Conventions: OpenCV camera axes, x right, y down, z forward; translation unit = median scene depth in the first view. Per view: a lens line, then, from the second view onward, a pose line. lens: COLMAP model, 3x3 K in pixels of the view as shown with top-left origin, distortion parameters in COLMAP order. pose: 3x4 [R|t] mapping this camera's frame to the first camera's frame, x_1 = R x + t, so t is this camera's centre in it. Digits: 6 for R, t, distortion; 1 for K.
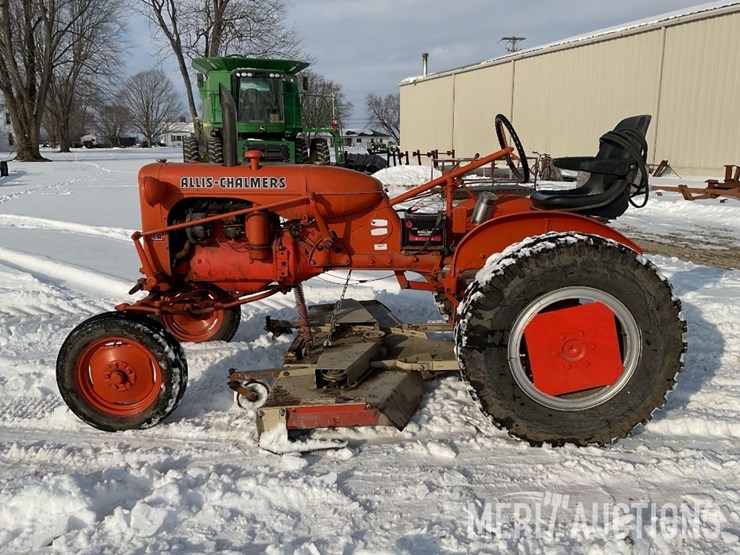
lens RADIAL K [[610.0, 0, 365.0], [0, 610.0, 276.5], [0, 0, 1]] dist [0.060993, -0.104015]
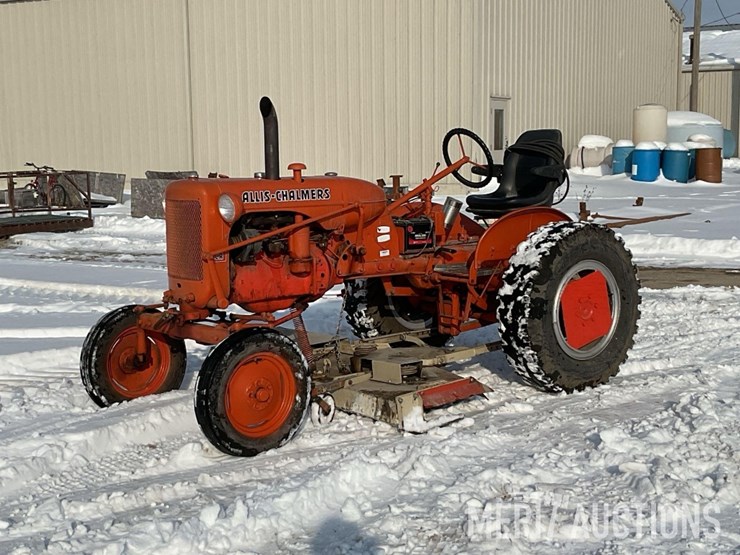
lens RADIAL K [[1098.7, 0, 370.0], [0, 1098.7, 277.5], [0, 0, 1]] dist [-0.013949, -0.026345]
pose [[0.775954, -0.084790, 0.625065, -1.324273], [0.143848, 0.988600, -0.044469, 0.081263], [-0.614169, 0.124420, 0.779305, -0.480988]]
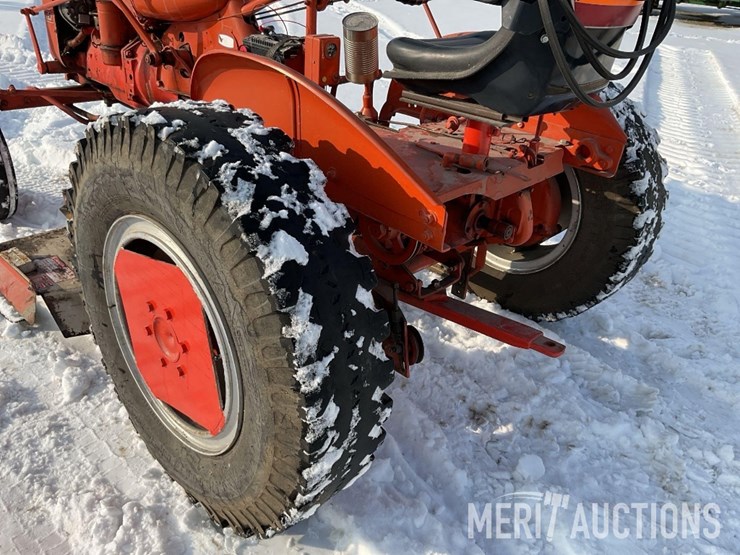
lens RADIAL K [[610.0, 0, 365.0], [0, 610.0, 276.5], [0, 0, 1]] dist [0.060993, -0.104015]
pose [[0.735406, 0.378492, -0.562069, 0.679399], [-0.217902, 0.917500, 0.332735, -0.126179], [0.641636, -0.122220, 0.757209, 0.673411]]
